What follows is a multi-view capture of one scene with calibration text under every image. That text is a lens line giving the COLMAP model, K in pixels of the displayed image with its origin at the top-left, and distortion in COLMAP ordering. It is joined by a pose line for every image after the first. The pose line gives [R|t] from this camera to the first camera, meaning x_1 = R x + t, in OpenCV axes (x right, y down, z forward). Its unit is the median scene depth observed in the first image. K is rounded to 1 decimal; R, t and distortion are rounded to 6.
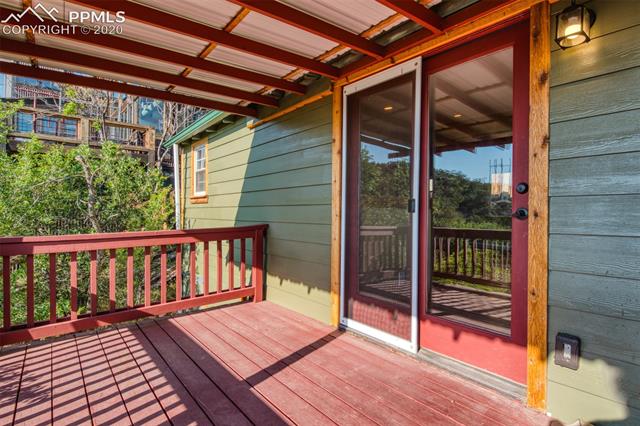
lens RADIAL K [[341.4, 0, 320.0], [0, 341.4, 213.0], [0, 0, 1]] dist [-0.002048, -0.001527]
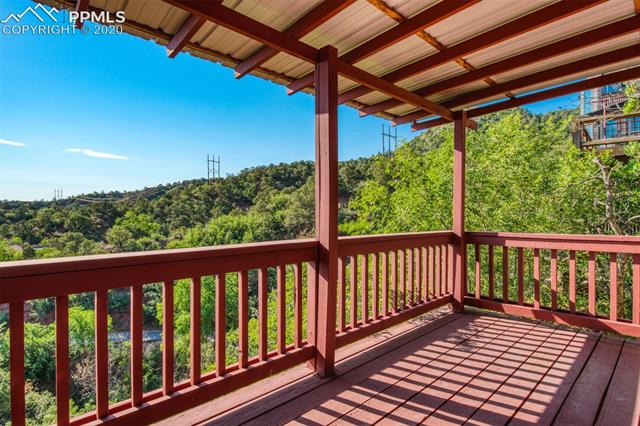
lens RADIAL K [[319.5, 0, 332.4], [0, 319.5, 213.7], [0, 0, 1]] dist [-0.000686, 0.000155]
pose [[0.092157, 0.004873, -0.995733, 0.288999], [-0.003357, 0.999984, 0.004584, -0.005382], [0.995739, 0.002920, 0.092172, 0.232753]]
